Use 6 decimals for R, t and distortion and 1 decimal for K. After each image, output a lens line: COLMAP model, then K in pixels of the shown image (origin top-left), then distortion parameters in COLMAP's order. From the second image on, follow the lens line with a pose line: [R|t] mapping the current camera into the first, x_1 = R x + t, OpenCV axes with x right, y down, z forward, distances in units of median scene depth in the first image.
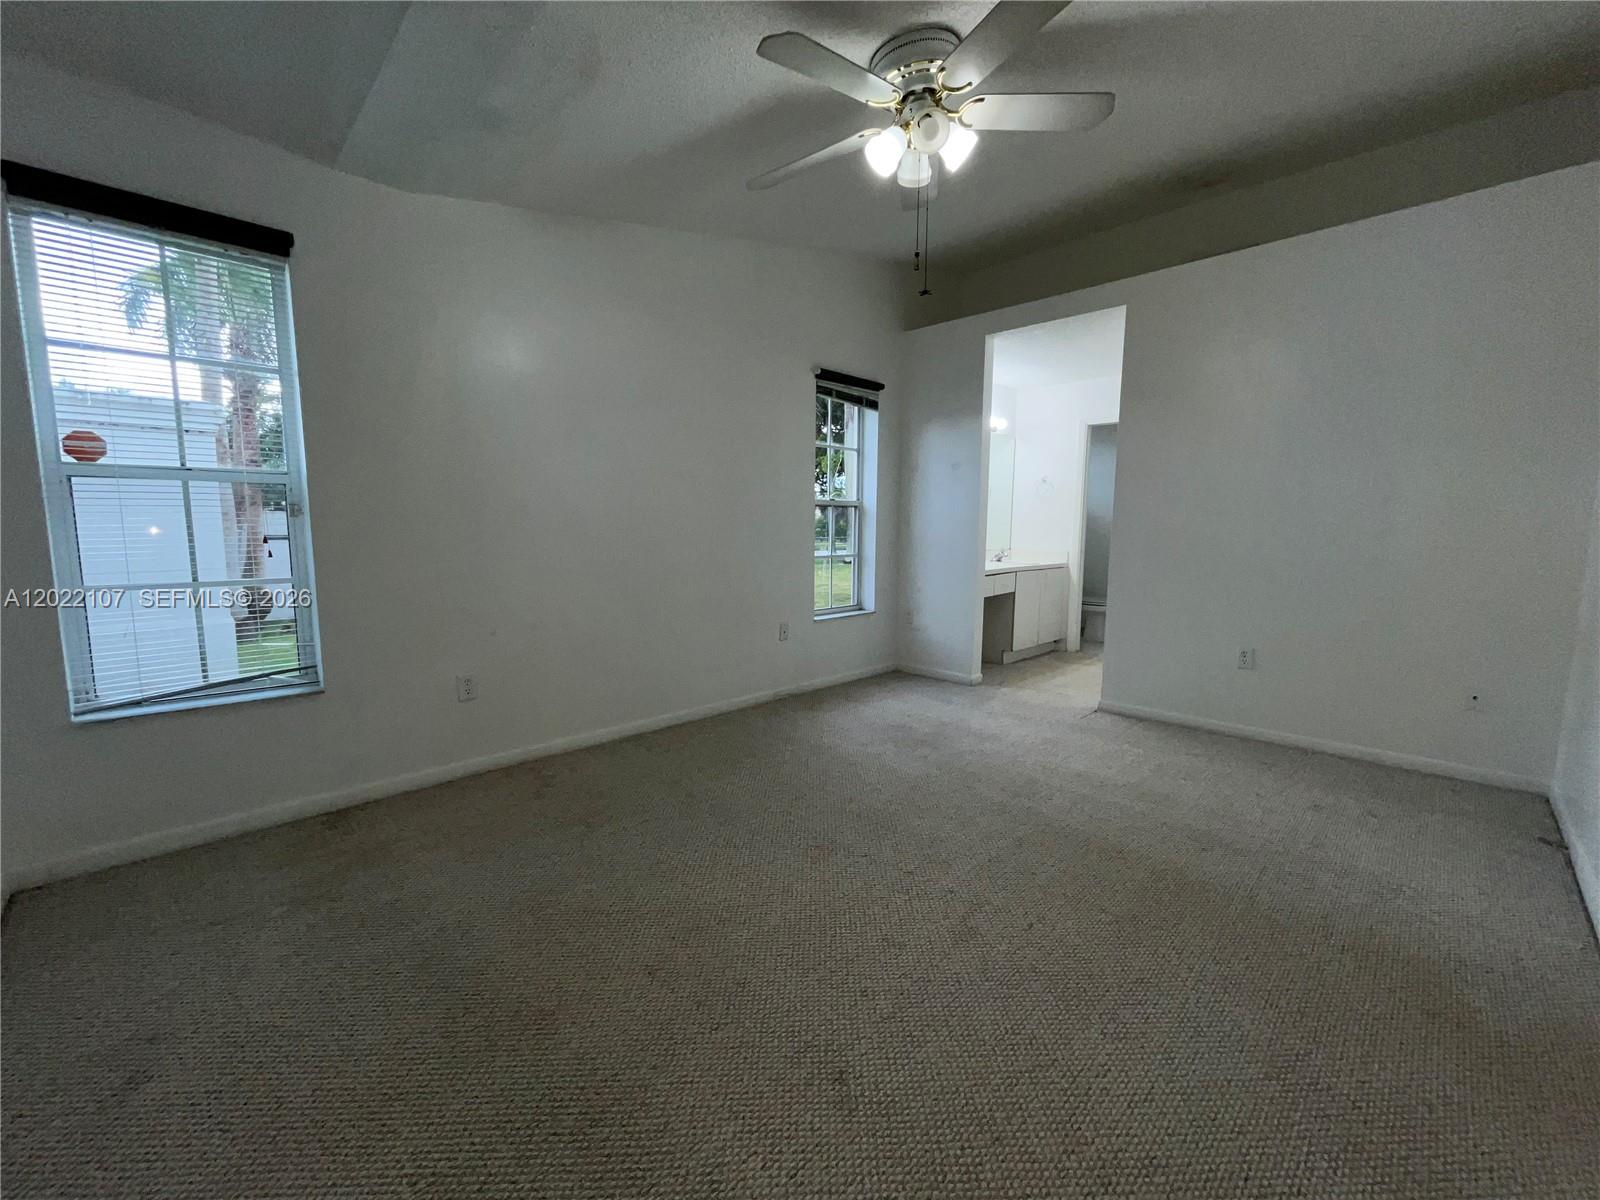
lens RADIAL K [[650.0, 0, 798.1], [0, 650.0, 600.8], [0, 0, 1]] dist [-0.003513, -0.000156]
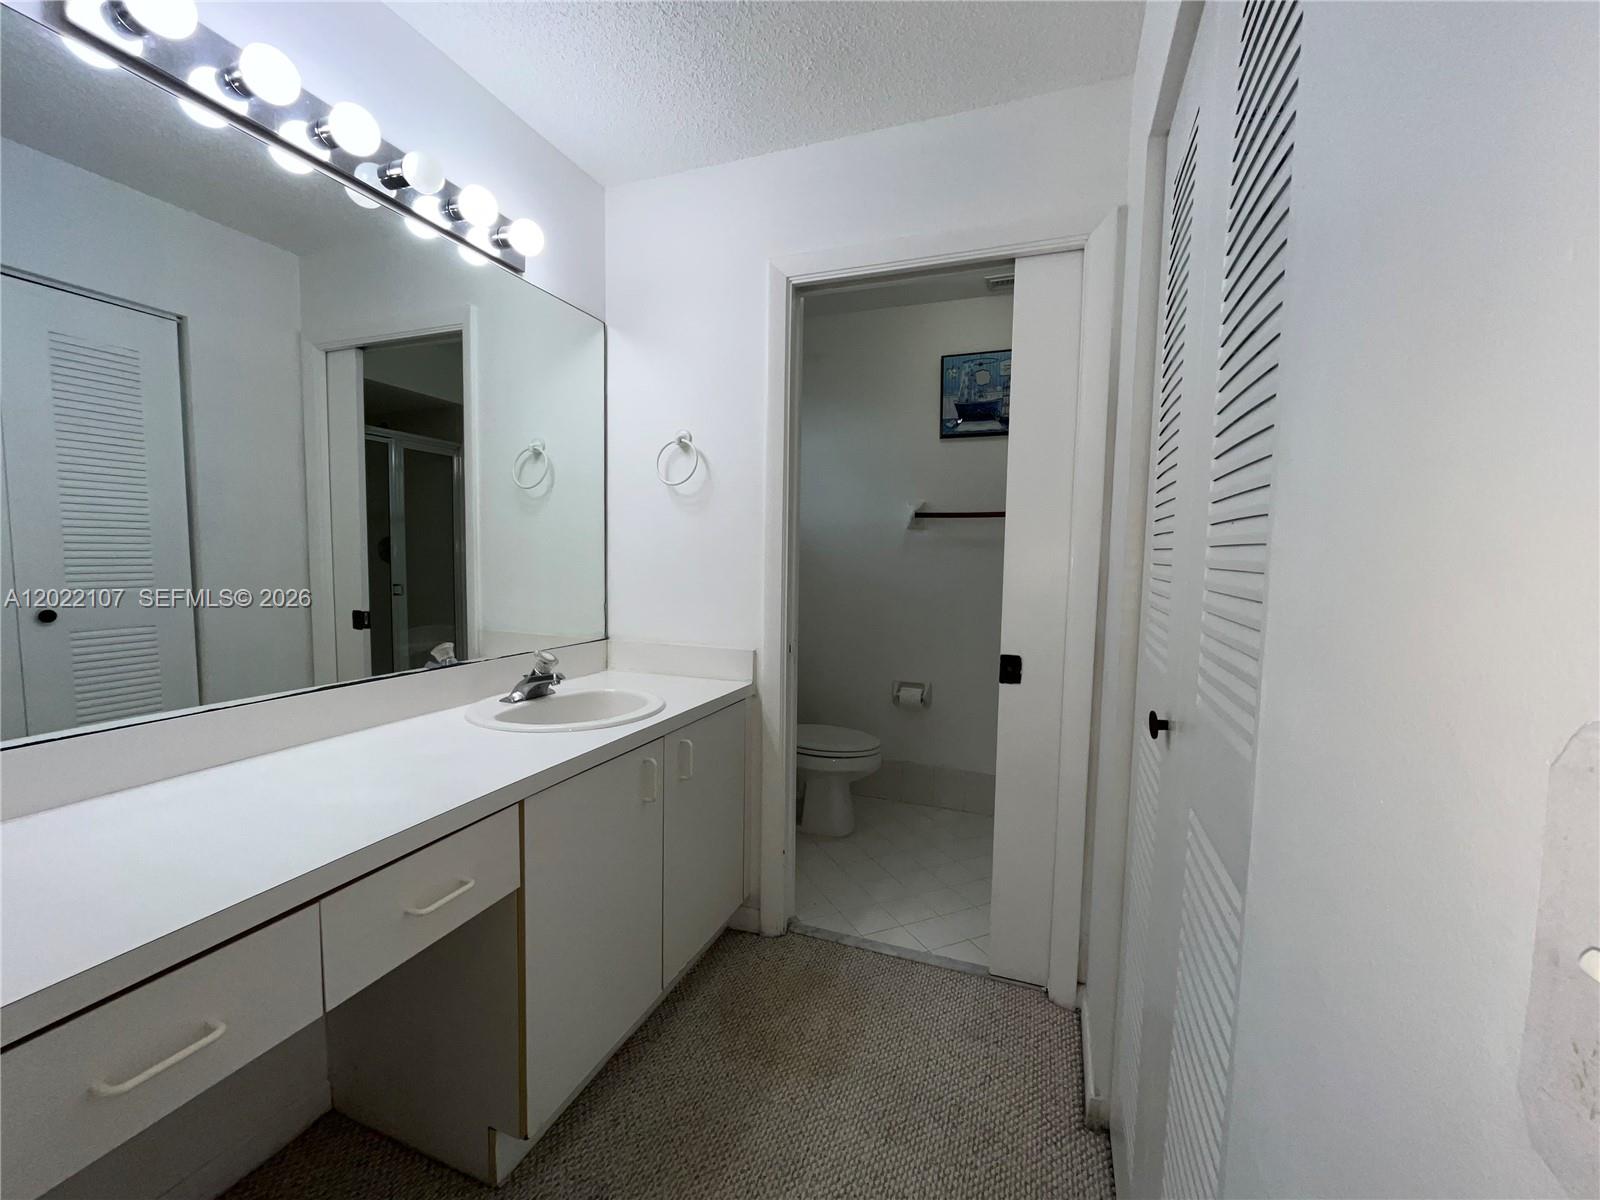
lens RADIAL K [[650.0, 0, 798.1], [0, 650.0, 600.8], [0, 0, 1]] dist [-0.003513, -0.000156]
pose [[0.912097, -0.015871, 0.409668, 0.407889], [0.030414, 0.999116, -0.029010, -0.127049], [-0.408845, 0.038919, 0.911773, 0.936414]]
